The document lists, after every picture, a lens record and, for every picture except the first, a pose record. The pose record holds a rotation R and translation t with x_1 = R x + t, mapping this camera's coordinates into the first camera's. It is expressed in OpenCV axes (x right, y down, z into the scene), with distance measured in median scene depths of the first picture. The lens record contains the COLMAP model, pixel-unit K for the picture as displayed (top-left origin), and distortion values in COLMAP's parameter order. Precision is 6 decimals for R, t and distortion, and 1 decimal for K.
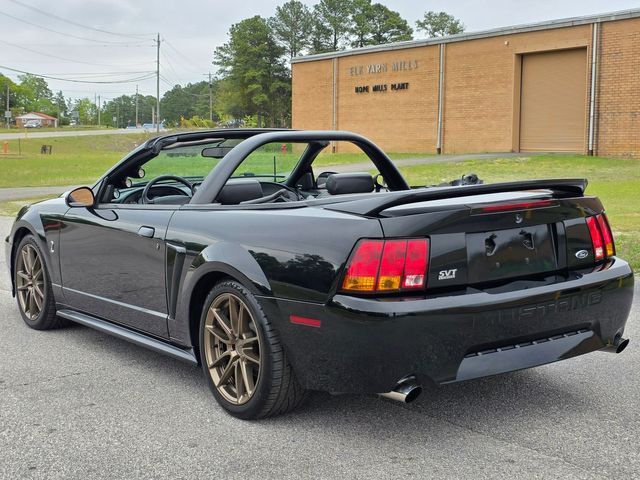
lens RADIAL K [[996.7, 0, 328.6], [0, 996.7, 242.8], [0, 0, 1]] dist [0.136026, -0.259777]
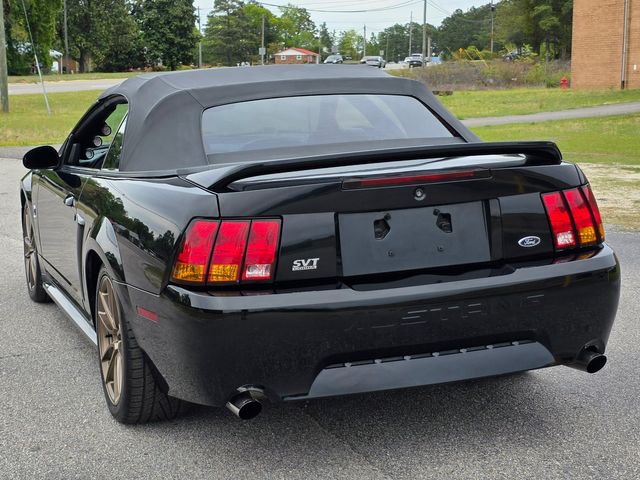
lens RADIAL K [[1170.0, 0, 265.3], [0, 1170.0, 240.6], [0, 0, 1]] dist [0.140342, -0.257546]
pose [[0.951484, 0.027508, -0.306467, 0.230789], [-0.016088, 0.999081, 0.039729, -0.014866], [0.307278, -0.032871, 0.951052, 0.059866]]
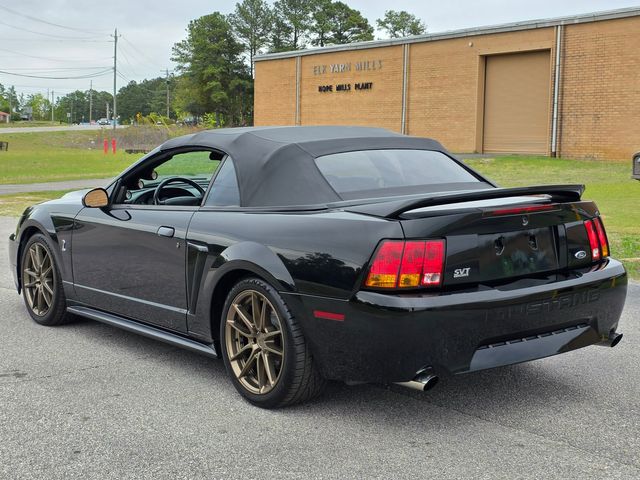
lens RADIAL K [[1009.8, 0, 320.0], [0, 1009.8, 240.0], [0, 0, 1]] dist [0.127621, -0.179712]
pose [[0.999406, 0.005203, 0.034077, -0.043937], [-0.005116, 0.999983, -0.002624, -0.000068], [-0.034090, 0.002448, 0.999416, -0.054087]]
